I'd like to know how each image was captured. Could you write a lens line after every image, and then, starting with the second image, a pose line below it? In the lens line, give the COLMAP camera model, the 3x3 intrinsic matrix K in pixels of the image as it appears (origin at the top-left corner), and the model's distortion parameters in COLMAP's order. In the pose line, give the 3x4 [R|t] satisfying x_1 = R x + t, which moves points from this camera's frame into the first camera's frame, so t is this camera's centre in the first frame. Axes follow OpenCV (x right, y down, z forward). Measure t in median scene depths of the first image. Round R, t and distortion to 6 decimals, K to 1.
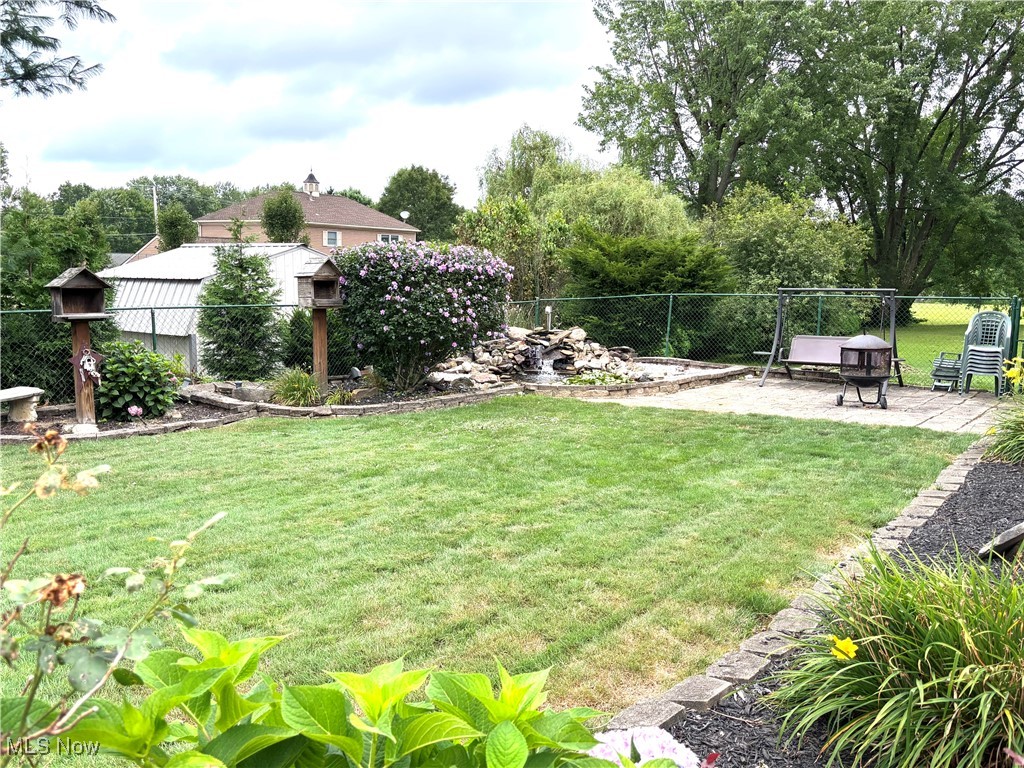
lens RADIAL K [[862.6, 0, 512.7], [0, 862.6, 386.3], [0, 0, 1]] dist [0.046321, -0.009127]
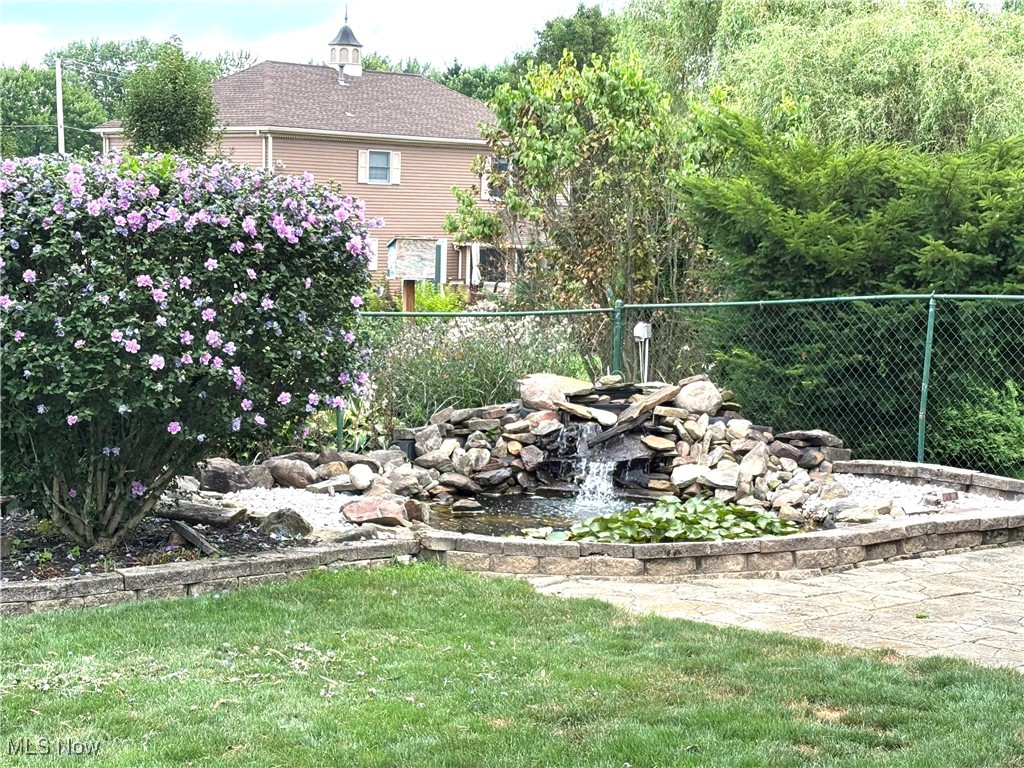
lens RADIAL K [[1890.6, 0, 511.6], [0, 1890.6, 380.2], [0, 0, 1]] dist [0.150562, 0.000000]
pose [[0.984227, 0.016174, -0.176172, 0.148723], [-0.026336, 0.998112, -0.055495, -0.018659], [0.174942, 0.059259, 0.982794, 0.153840]]
